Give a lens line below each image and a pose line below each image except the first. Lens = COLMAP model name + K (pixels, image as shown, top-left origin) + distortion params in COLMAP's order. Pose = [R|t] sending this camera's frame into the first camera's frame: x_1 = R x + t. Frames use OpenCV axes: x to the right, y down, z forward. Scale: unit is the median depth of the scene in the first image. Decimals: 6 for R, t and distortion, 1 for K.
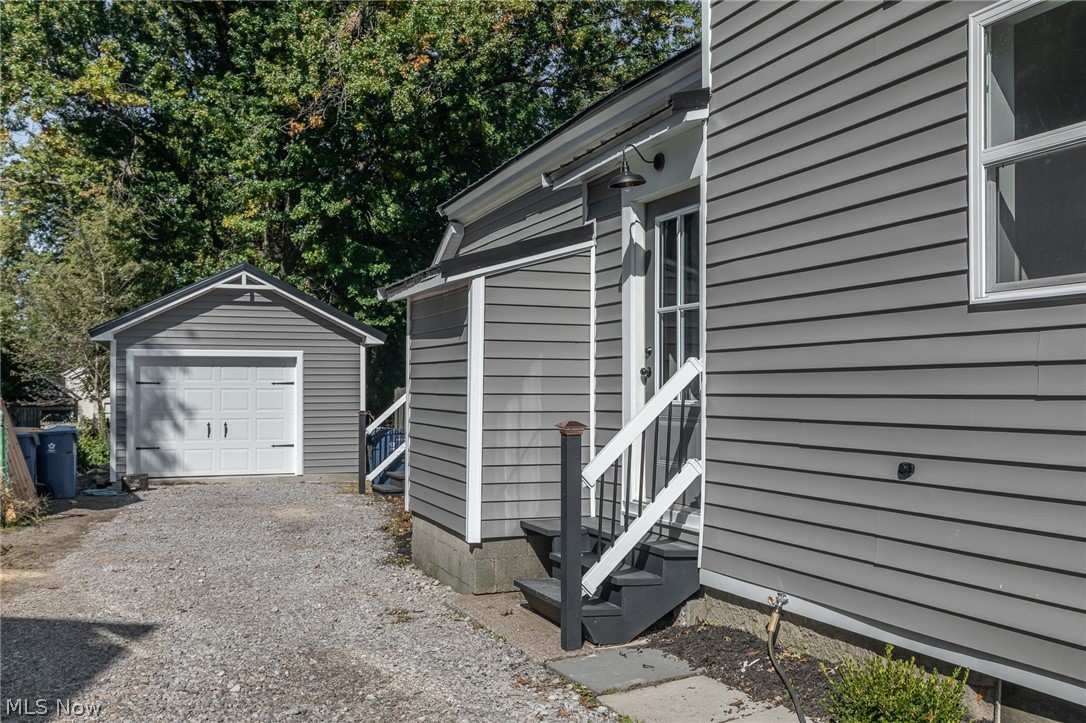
lens RADIAL K [[1037.9, 0, 539.0], [0, 1037.9, 365.5], [0, 0, 1]] dist [0.002008, 0.000000]
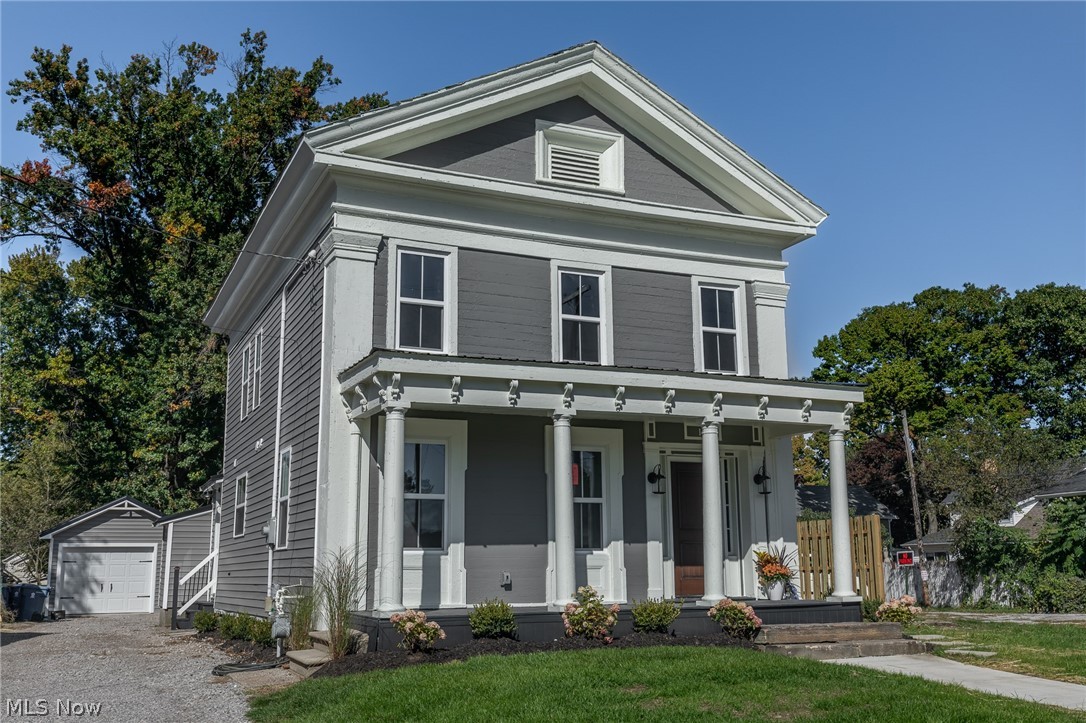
lens RADIAL K [[1037.9, 0, 547.2], [0, 1037.9, 363.5], [0, 0, 1]] dist [0.002008, 0.000000]
pose [[0.998718, 0.000928, 0.050610, 0.236578], [0.007949, 0.984550, -0.174923, -0.000196], [-0.049991, 0.175101, 0.983280, -0.575660]]
